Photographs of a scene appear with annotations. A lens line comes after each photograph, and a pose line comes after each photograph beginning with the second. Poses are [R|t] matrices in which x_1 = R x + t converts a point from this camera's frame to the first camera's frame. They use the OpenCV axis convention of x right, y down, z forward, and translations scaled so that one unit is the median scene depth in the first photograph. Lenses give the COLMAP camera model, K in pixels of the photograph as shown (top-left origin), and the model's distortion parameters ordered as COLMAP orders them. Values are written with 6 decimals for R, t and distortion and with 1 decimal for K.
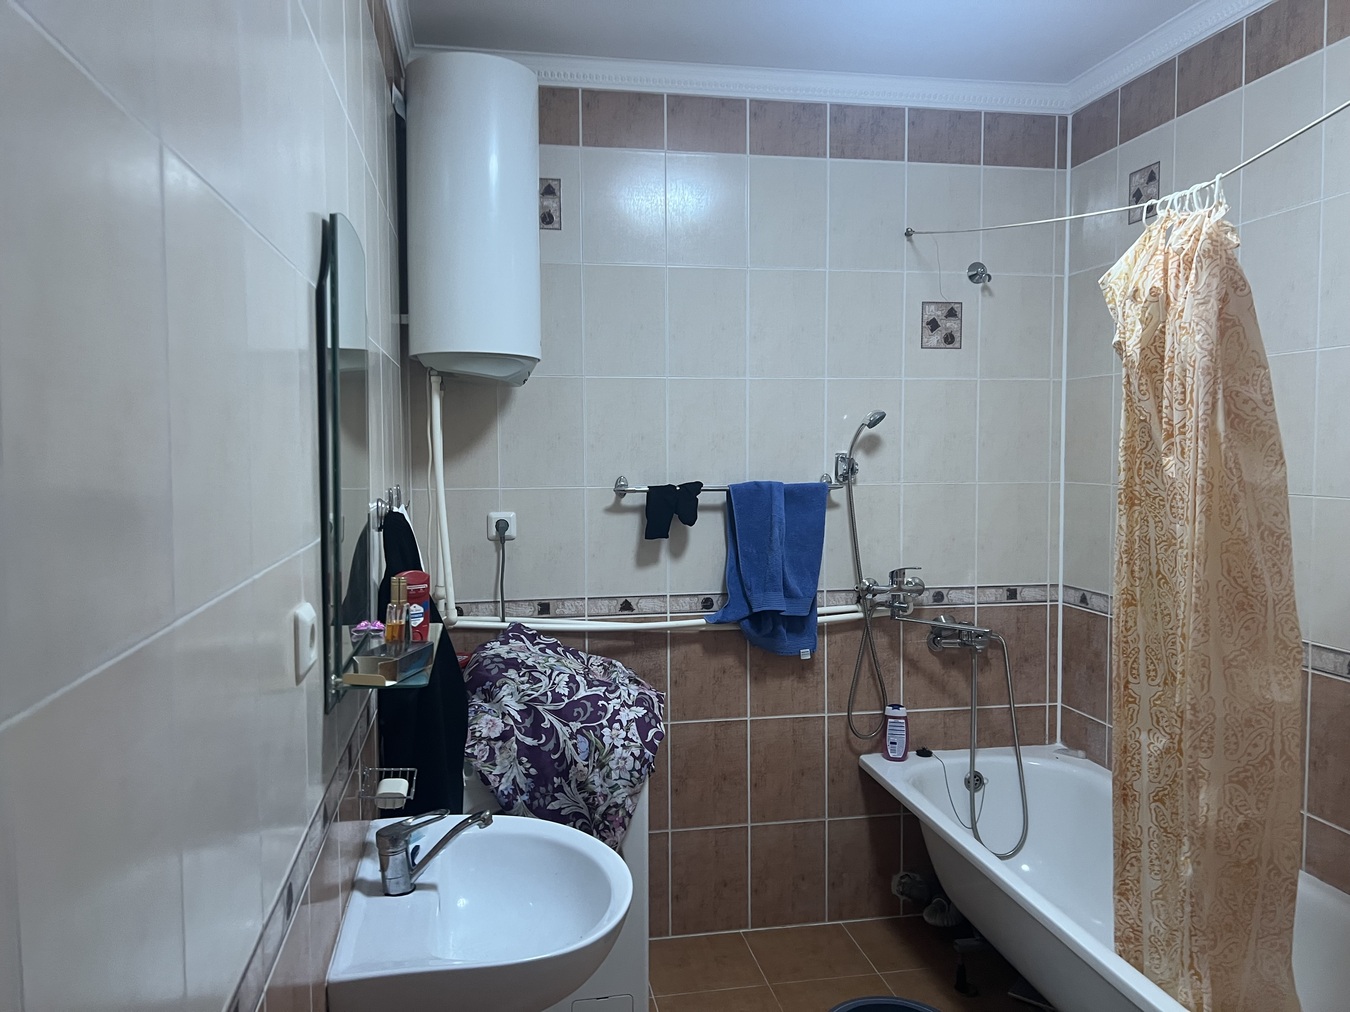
lens RADIAL K [[1002.8, 0, 679.0], [0, 1002.8, 474.8], [0, 0, 1]] dist [0.055940, -0.062941]
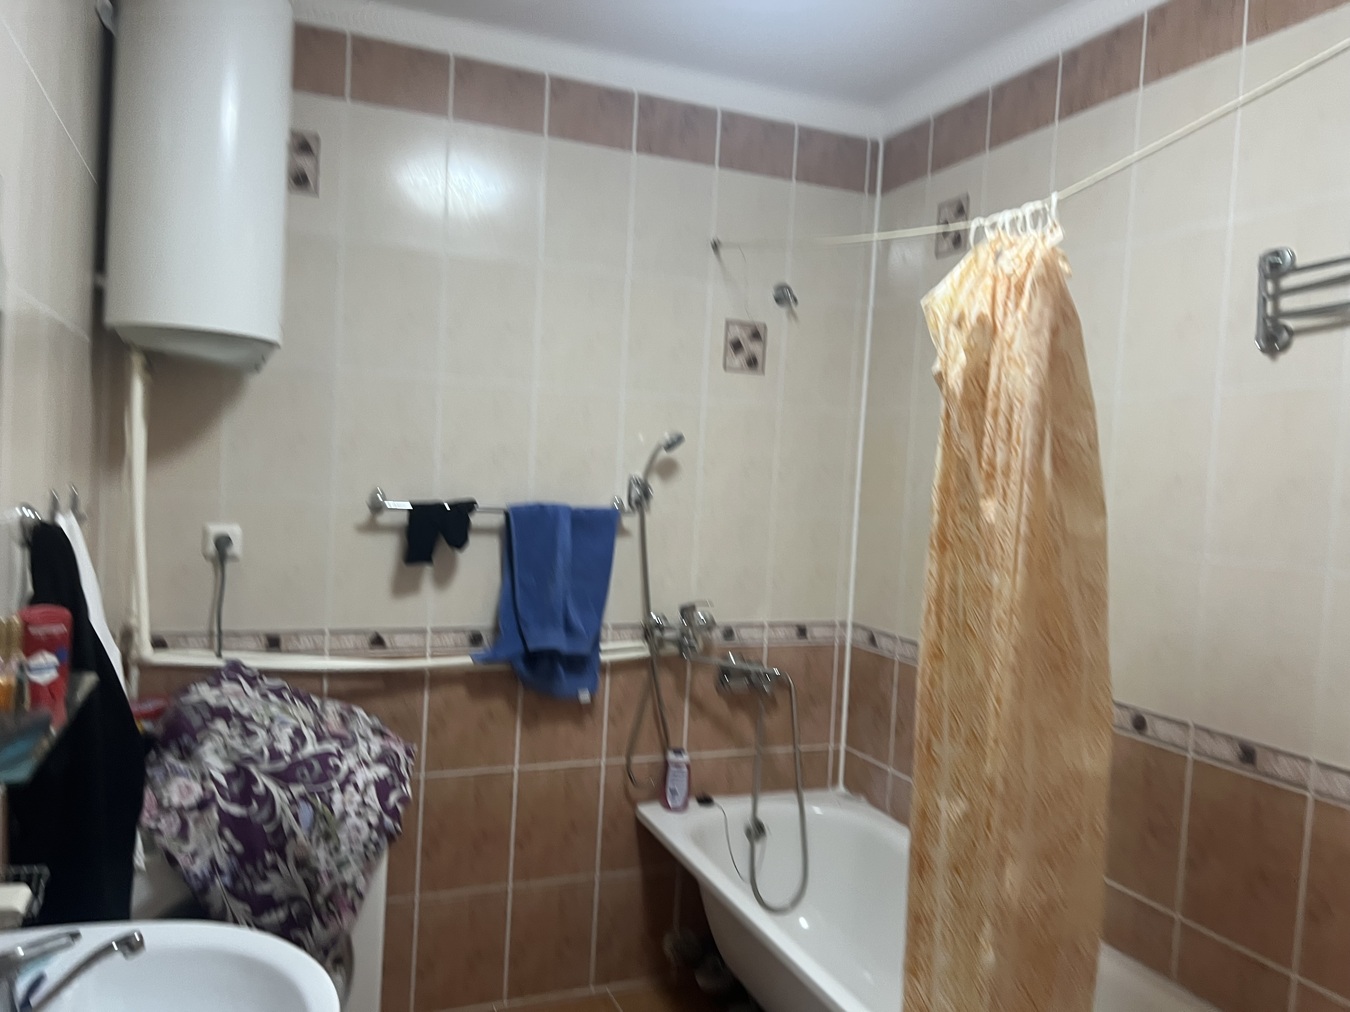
lens RADIAL K [[1002.8, 0, 687.6], [0, 1002.8, 509.1], [0, 0, 1]] dist [0.055940, -0.062941]
pose [[0.975407, 0.044876, 0.215794, 0.021587], [-0.048088, 0.998796, 0.009651, -0.004981], [-0.215102, -0.019791, 0.976391, 0.157110]]
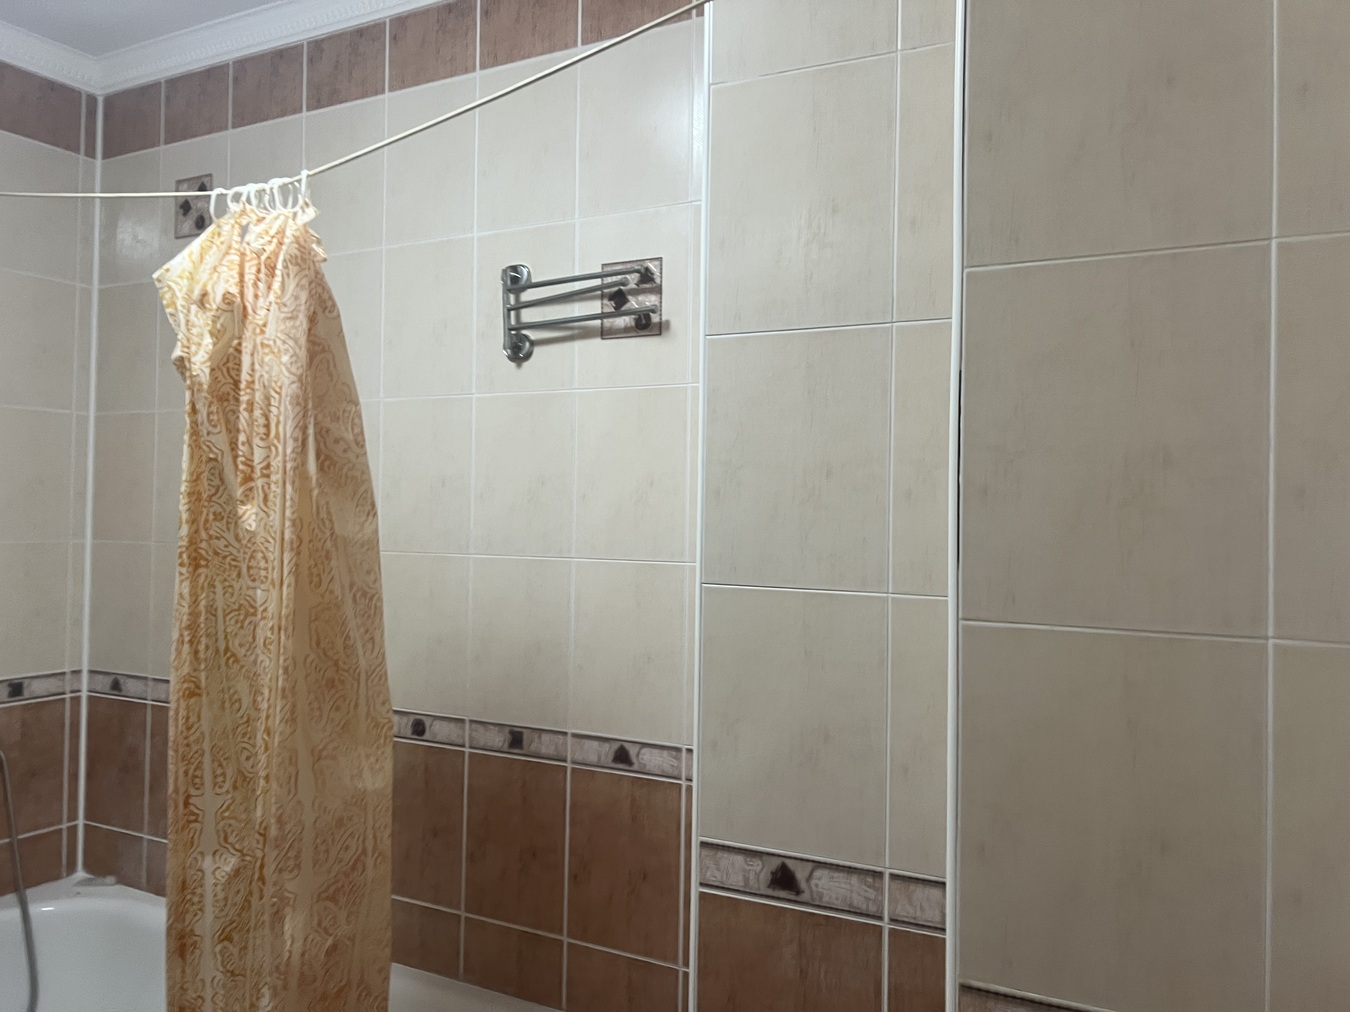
lens RADIAL K [[1002.8, 0, 681.2], [0, 1002.8, 502.9], [0, 0, 1]] dist [0.055940, -0.062941]
pose [[0.620304, 0.018139, 0.784152, 0.064324], [0.007290, 0.999556, -0.028889, 0.005604], [-0.784328, 0.023636, 0.619896, 0.216503]]
